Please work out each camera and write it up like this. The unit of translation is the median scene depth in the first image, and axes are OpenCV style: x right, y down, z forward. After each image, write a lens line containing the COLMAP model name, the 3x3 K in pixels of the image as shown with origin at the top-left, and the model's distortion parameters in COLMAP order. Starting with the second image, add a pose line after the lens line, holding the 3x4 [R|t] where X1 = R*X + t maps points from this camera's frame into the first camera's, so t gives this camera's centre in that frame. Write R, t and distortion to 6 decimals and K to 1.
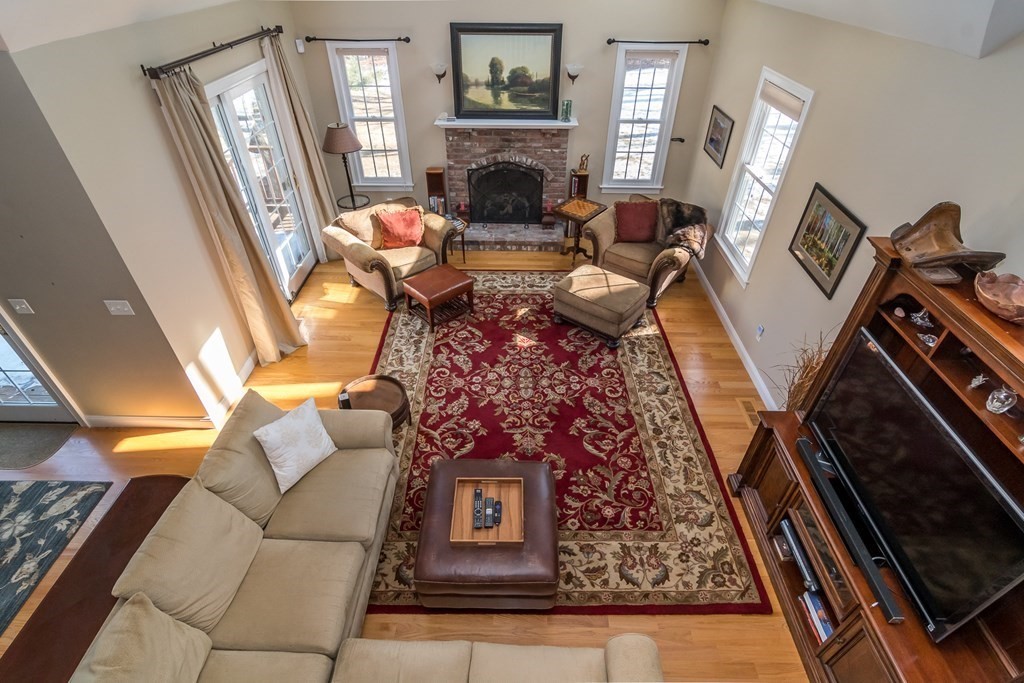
lens RADIAL K [[492.7, 0, 515.3], [0, 492.7, 343.3], [0, 0, 1]] dist [-0.012675, -0.000046]
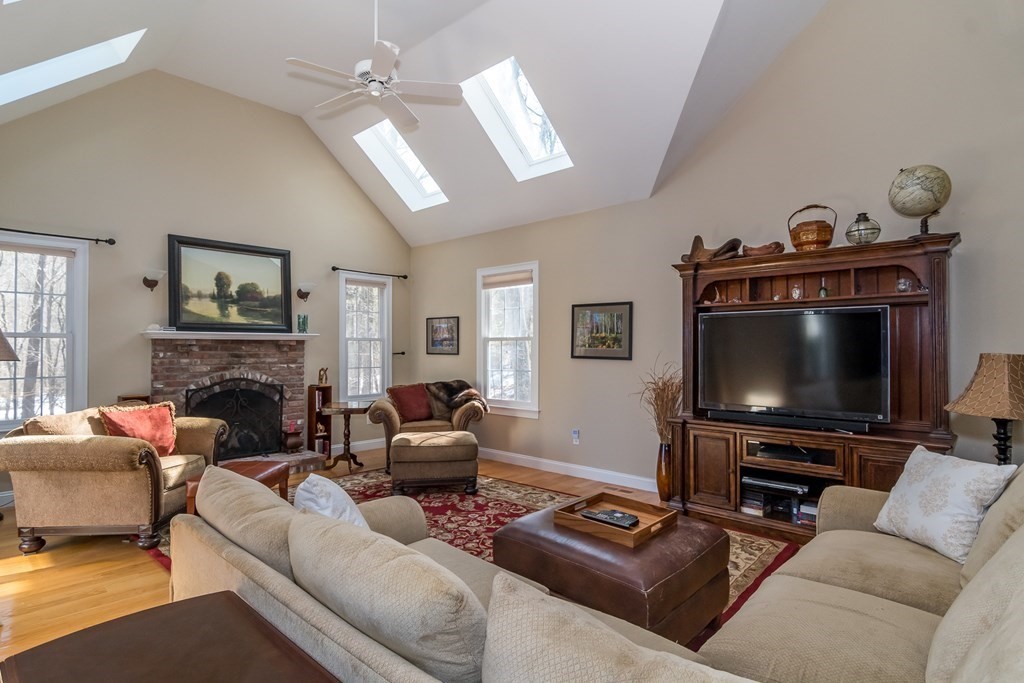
lens RADIAL K [[526.0, 0, 513.6], [0, 526.0, 339.0], [0, 0, 1]] dist [-0.004876, 0.001189]
pose [[0.672491, 0.002721, 0.740100, -0.401122], [0.471264, 0.769488, -0.431043, 0.207731], [-0.570671, 0.638655, 0.516192, 0.240783]]
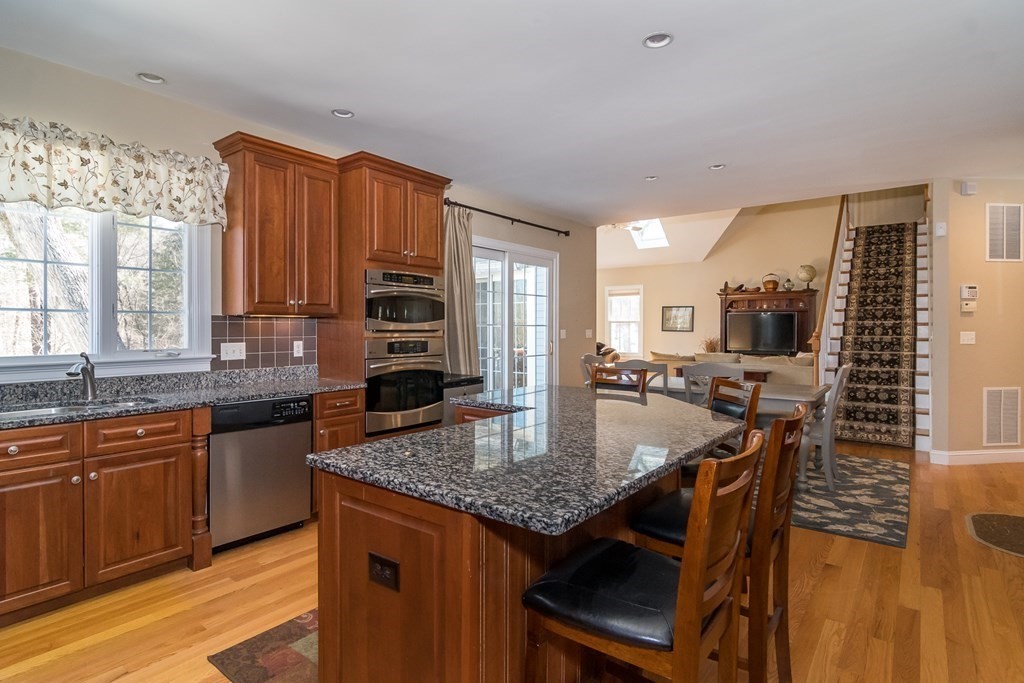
lens RADIAL K [[526.0, 0, 509.6], [0, 526.0, 334.5], [0, 0, 1]] dist [-0.004876, 0.001189]
pose [[0.612965, -0.018569, 0.789892, -1.651737], [0.499820, 0.783382, -0.369450, 0.350930], [-0.611926, 0.621264, 0.489467, 0.053058]]
